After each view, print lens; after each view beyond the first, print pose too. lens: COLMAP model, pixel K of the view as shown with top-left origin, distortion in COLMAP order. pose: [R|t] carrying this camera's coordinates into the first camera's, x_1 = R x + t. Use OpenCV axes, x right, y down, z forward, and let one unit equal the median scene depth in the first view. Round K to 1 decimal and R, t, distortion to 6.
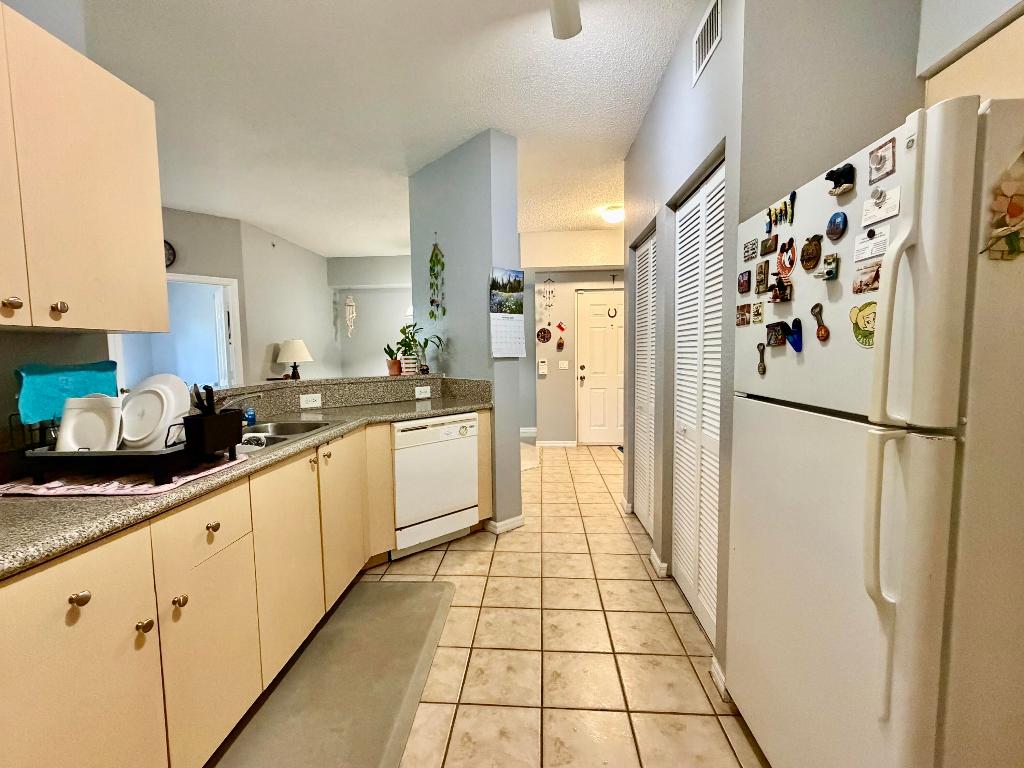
lens RADIAL K [[440.4, 0, 506.4], [0, 440.4, 390.2], [0, 0, 1]] dist [-0.003671, -0.000600]
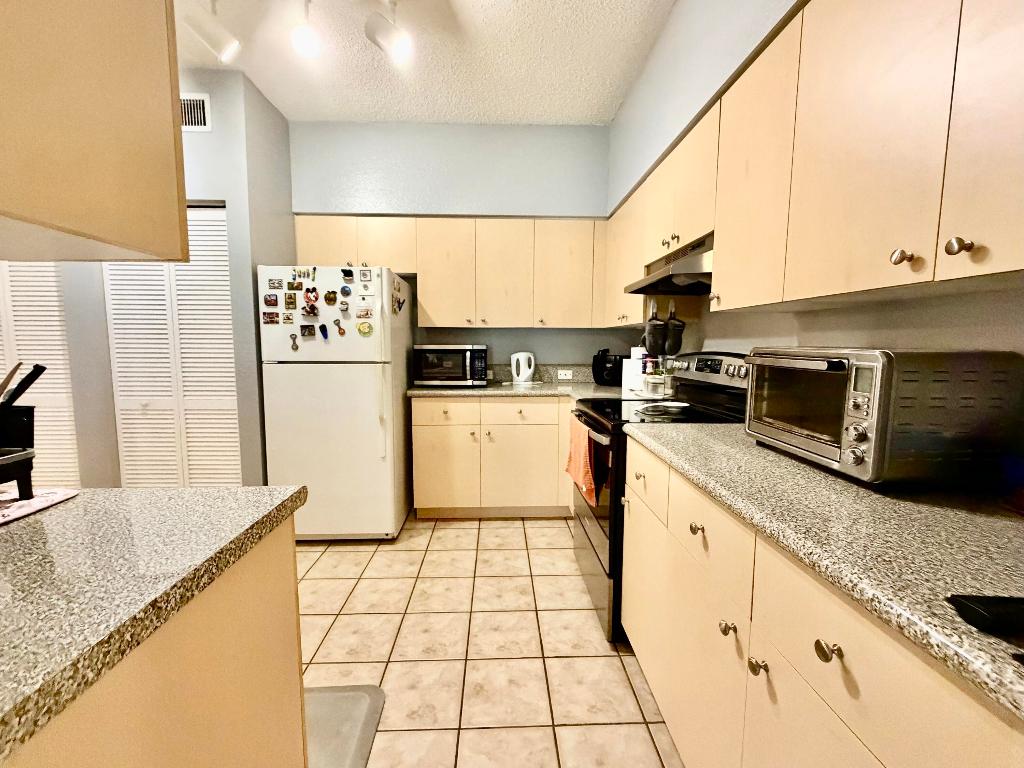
lens RADIAL K [[440.4, 0, 509.8], [0, 440.4, 387.4], [0, 0, 1]] dist [-0.003671, -0.000600]
pose [[-0.106816, -0.082862, 0.990820, -1.158180], [0.079806, 0.992592, 0.091614, 0.020056], [-0.991071, 0.088859, -0.099412, 0.198238]]
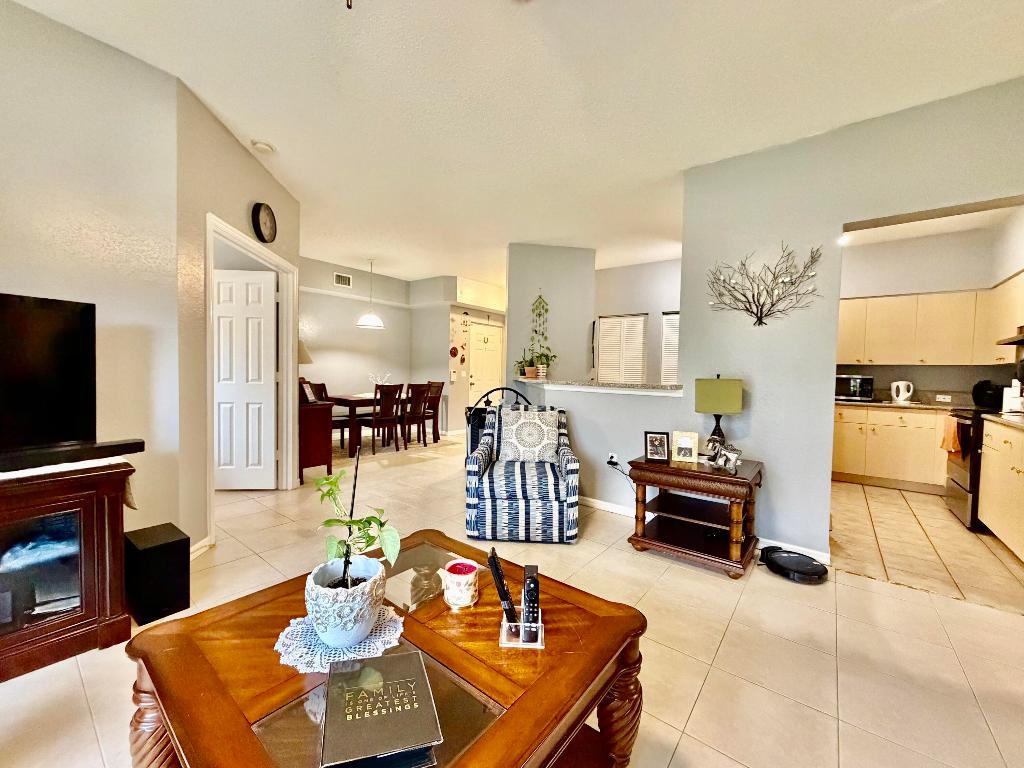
lens RADIAL K [[406.3, 0, 509.0], [0, 406.3, 384.7], [0, 0, 1]] dist [-0.000392, -0.000066]
pose [[0.562344, 0.002627, 0.826899, -2.975564], [0.035919, 0.998973, -0.027601, 0.053871], [-0.826123, 0.045223, 0.561673, 0.592612]]
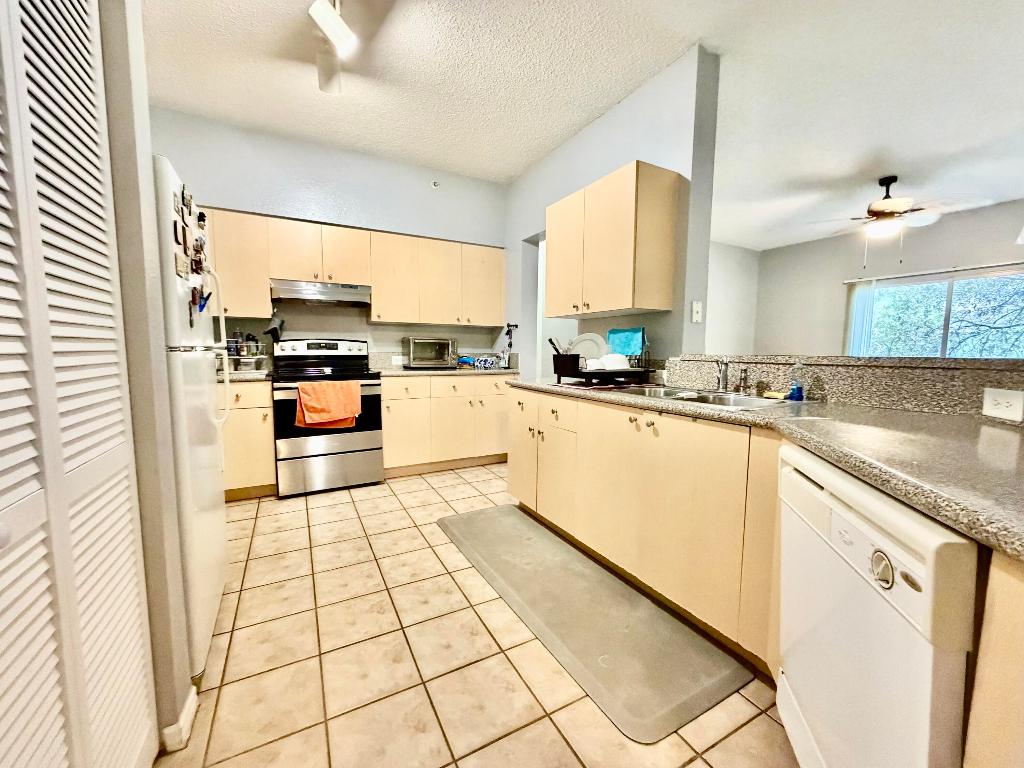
lens RADIAL K [[406.3, 0, 504.5], [0, 406.3, 384.4], [0, 0, 1]] dist [-0.000392, -0.000066]
pose [[-0.847649, 0.057308, -0.527454, 0.359890], [-0.038074, 0.985016, 0.168210, -0.079147], [0.529190, 0.162665, -0.832765, 1.834953]]
